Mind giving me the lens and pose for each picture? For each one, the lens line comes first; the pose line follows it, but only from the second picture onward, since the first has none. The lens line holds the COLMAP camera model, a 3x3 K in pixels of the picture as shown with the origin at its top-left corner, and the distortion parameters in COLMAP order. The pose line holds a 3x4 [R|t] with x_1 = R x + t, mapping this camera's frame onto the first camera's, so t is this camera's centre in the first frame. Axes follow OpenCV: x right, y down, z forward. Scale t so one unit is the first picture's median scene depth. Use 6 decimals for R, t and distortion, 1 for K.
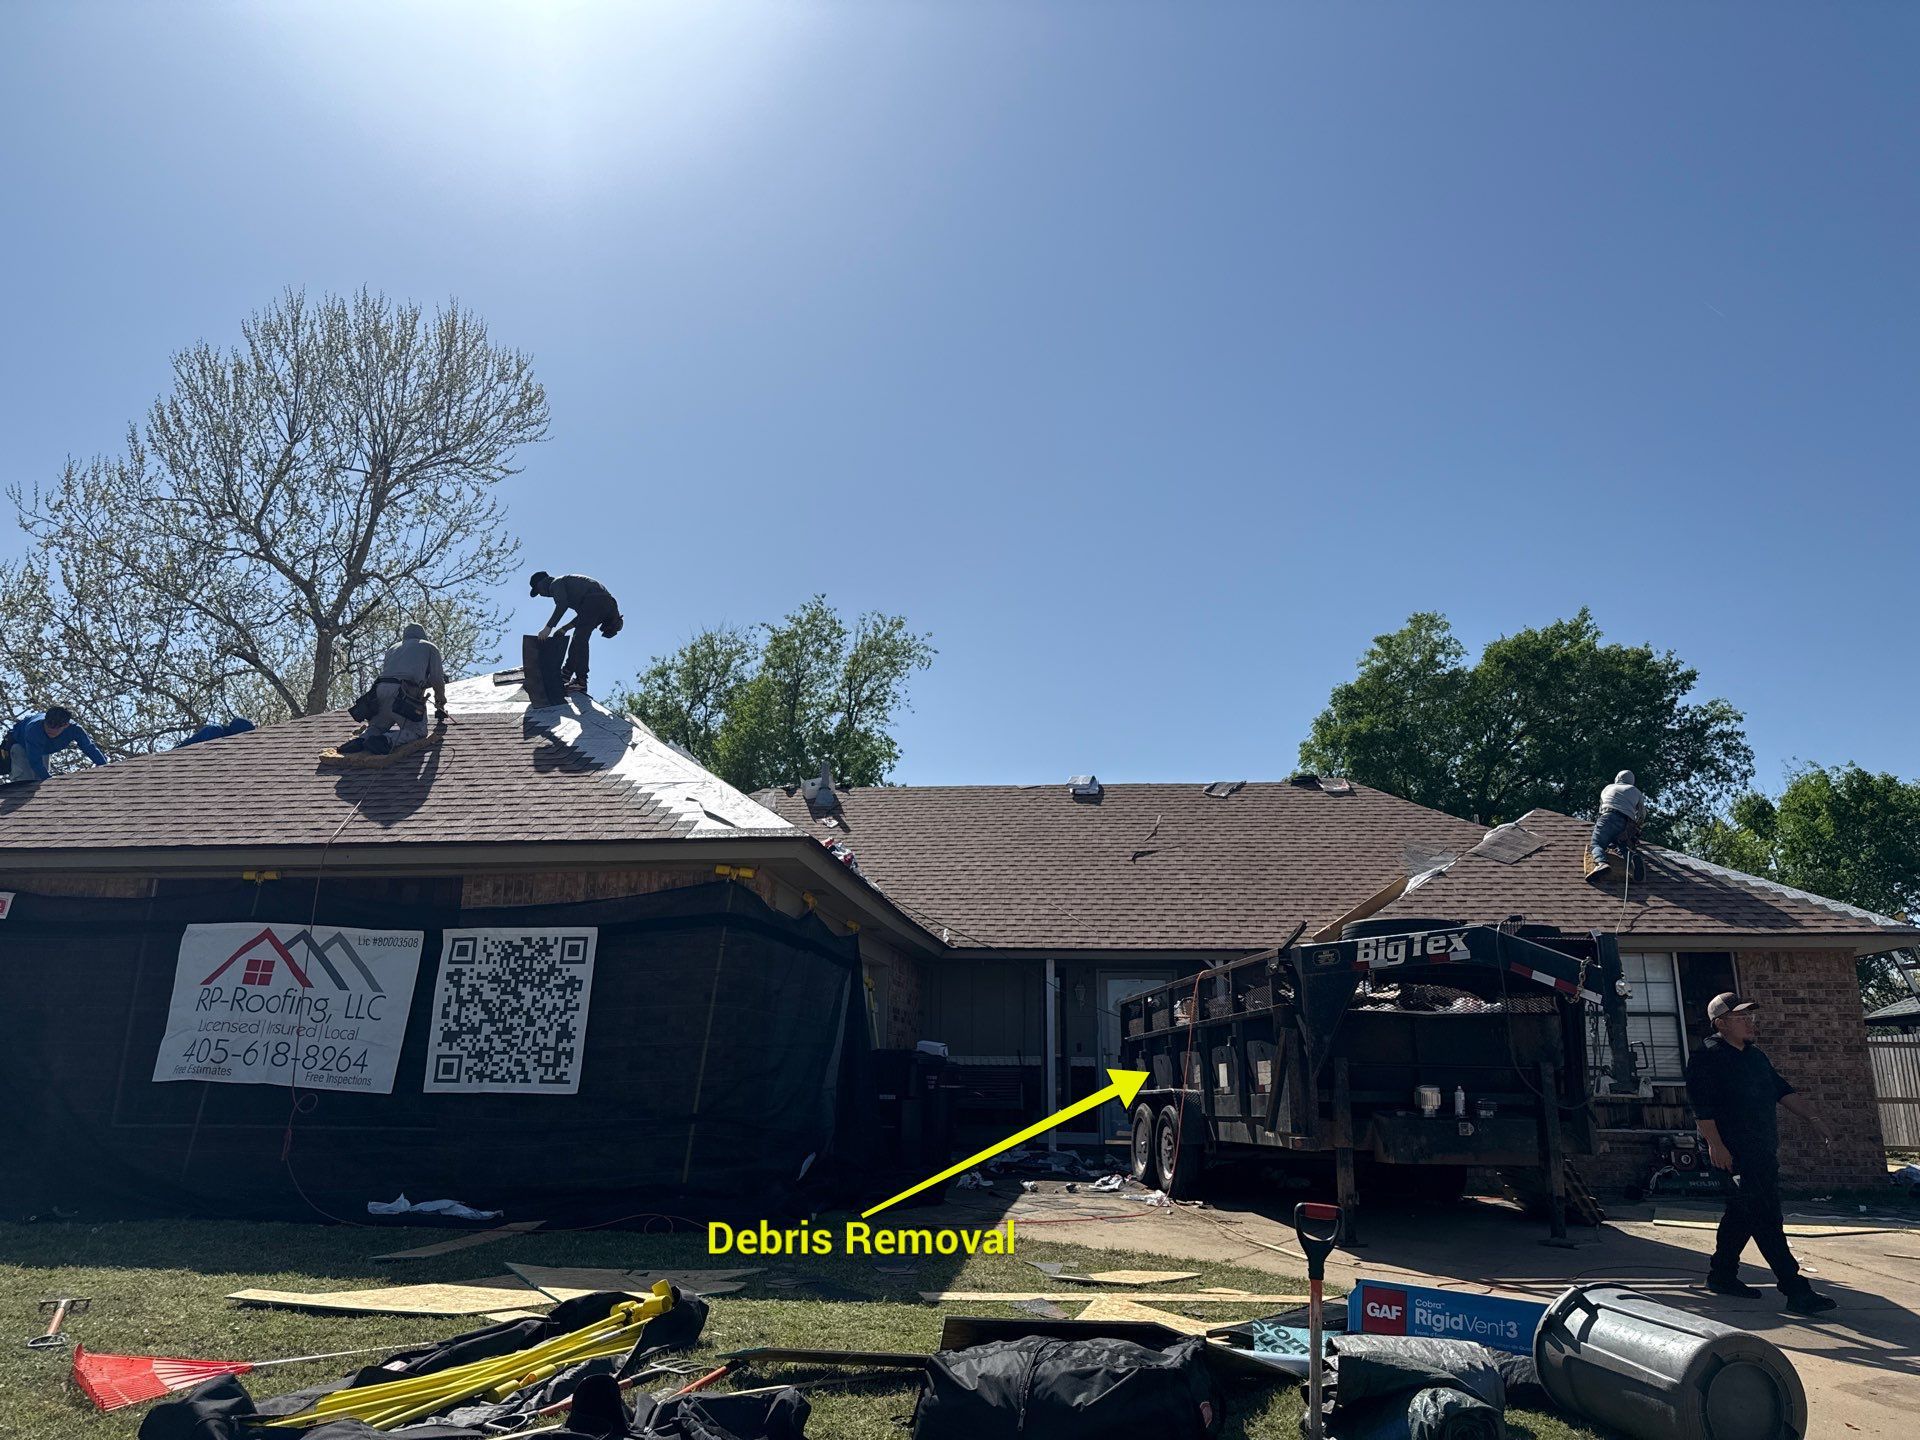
lens RADIAL K [[1321.4, 0, 960.0], [0, 1321.4, 720.0], [0, 0, 1]] dist [0.075841, -0.187215]
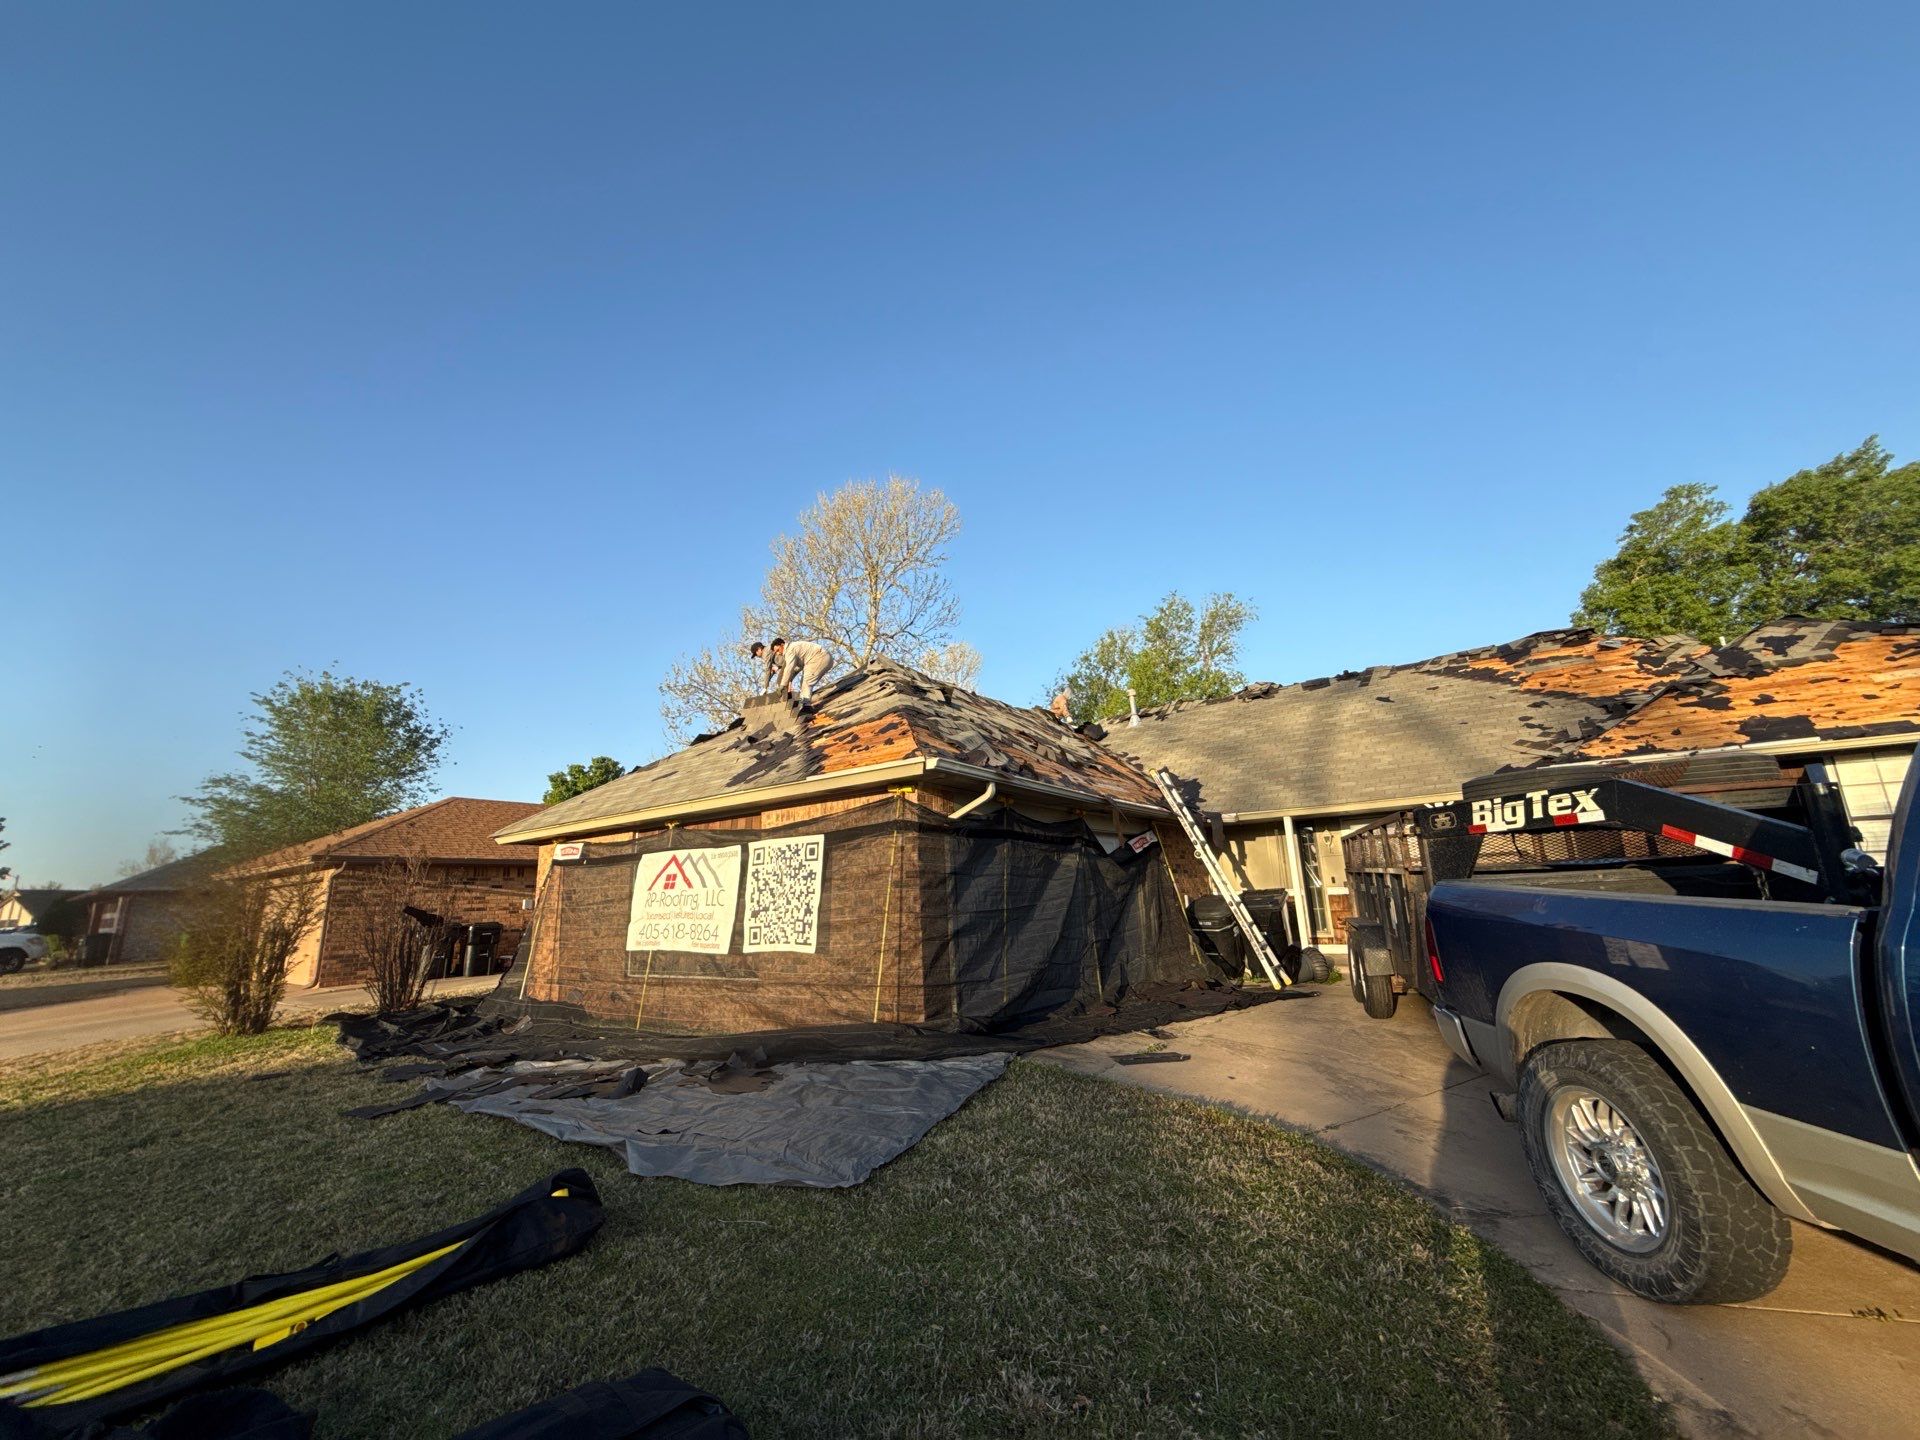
lens RADIAL K [[753.9, 0, 960.0], [0, 753.9, 720.0], [0, 0, 1]] dist [-0.006410, 0.000023]
pose [[0.870921, -0.157682, -0.465438, 0.245459], [0.175126, 0.984529, -0.005848, 0.065649], [0.459159, -0.076417, 0.885061, 0.360398]]
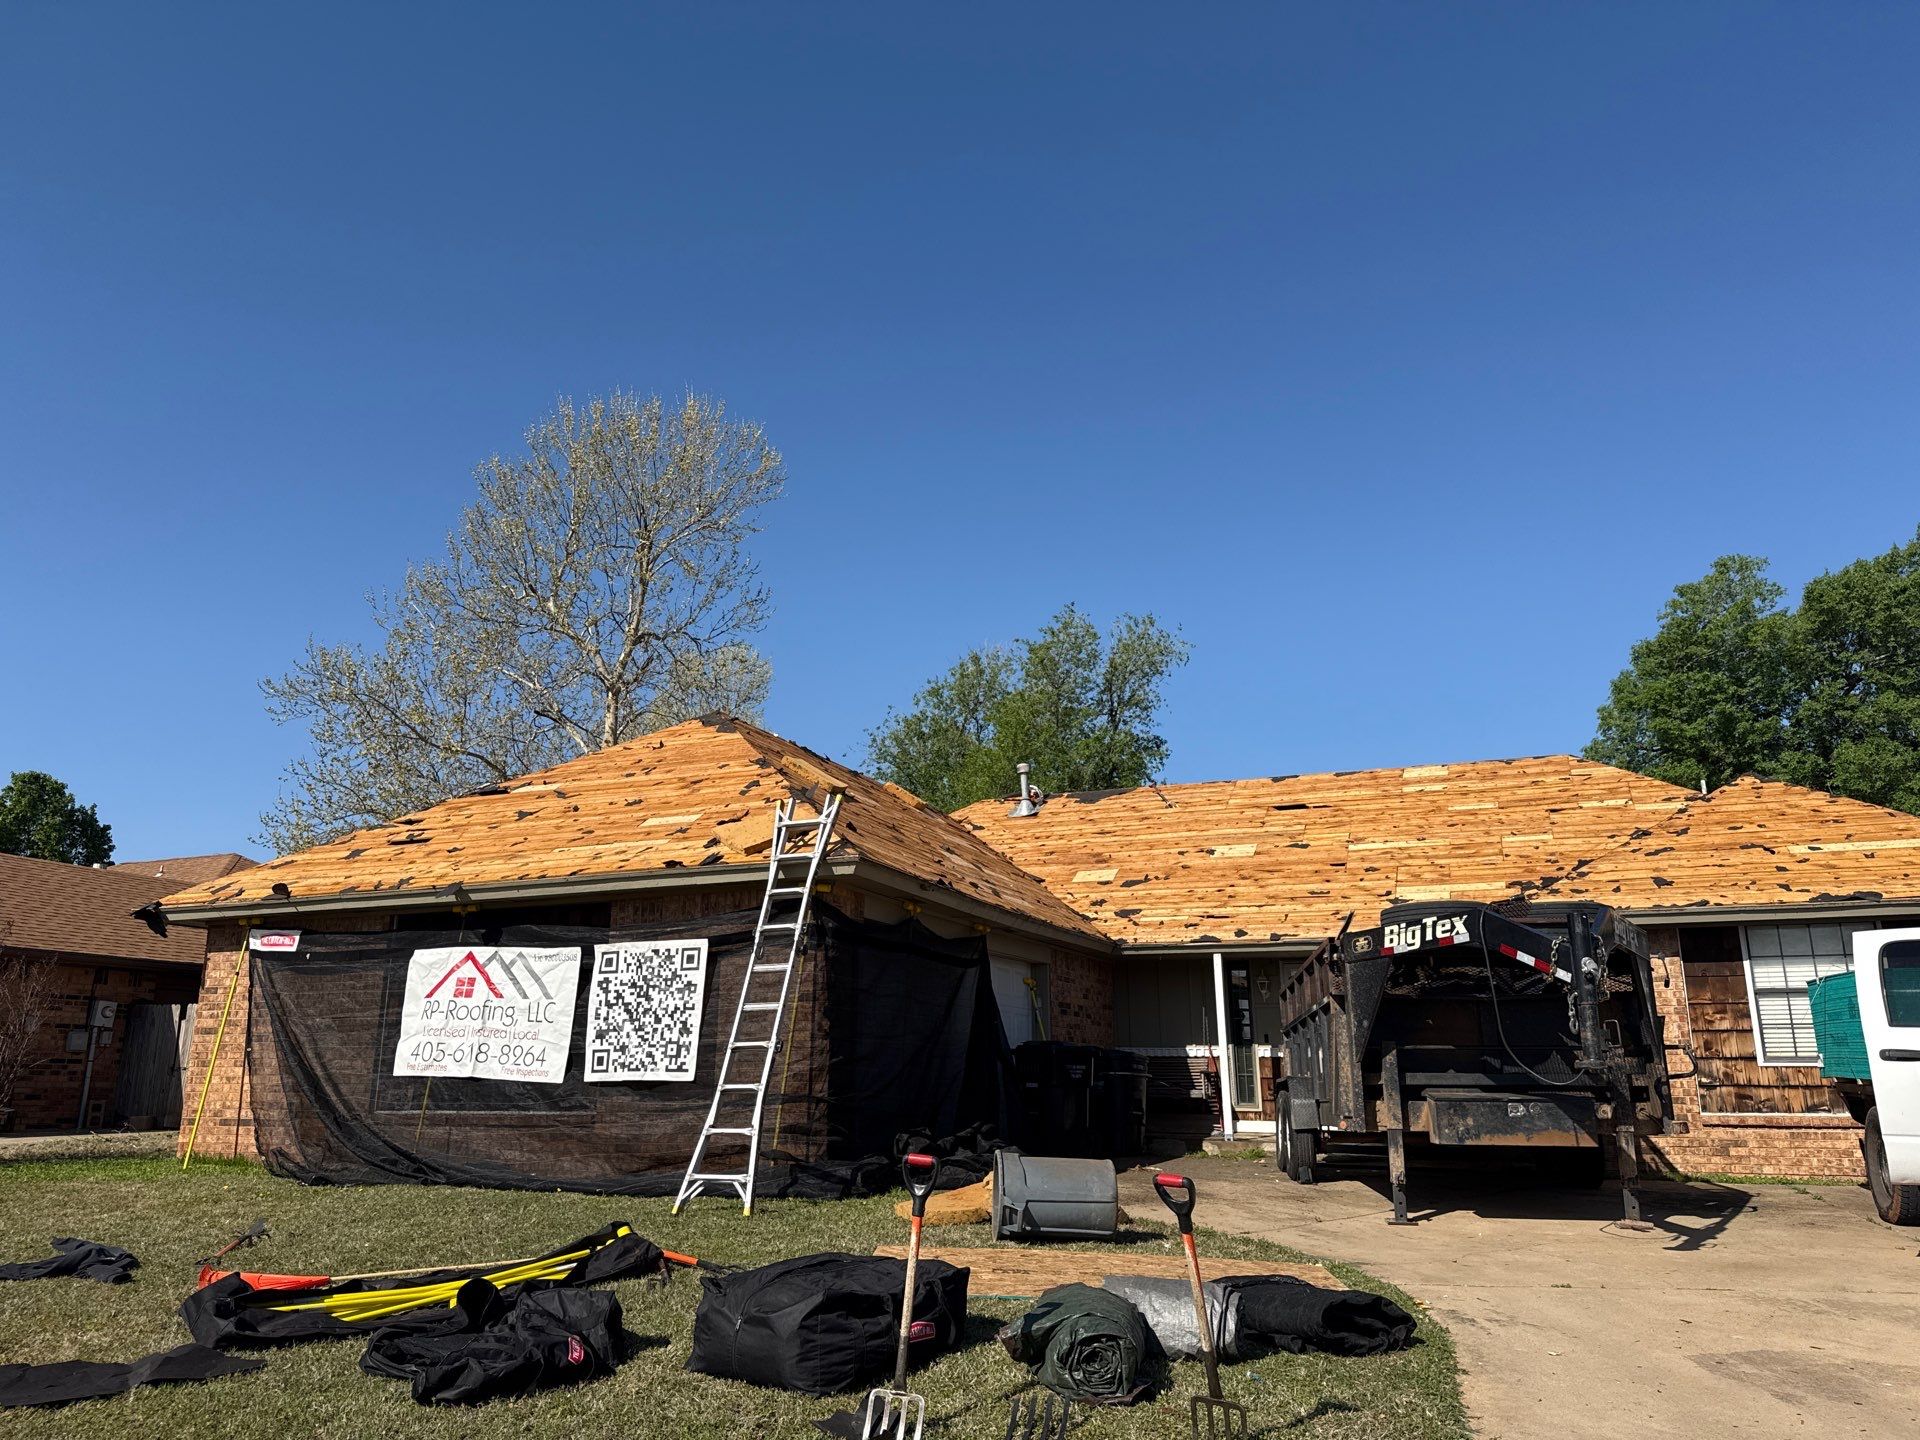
lens RADIAL K [[1313.7, 0, 934.0], [0, 1313.7, 707.5], [0, 0, 1]] dist [0.076808, -0.096220]
pose [[0.957388, -0.083908, -0.276349, 0.259503], [0.081503, 0.996468, -0.020197, -0.009097], [0.277067, -0.003187, 0.960845, -0.071281]]
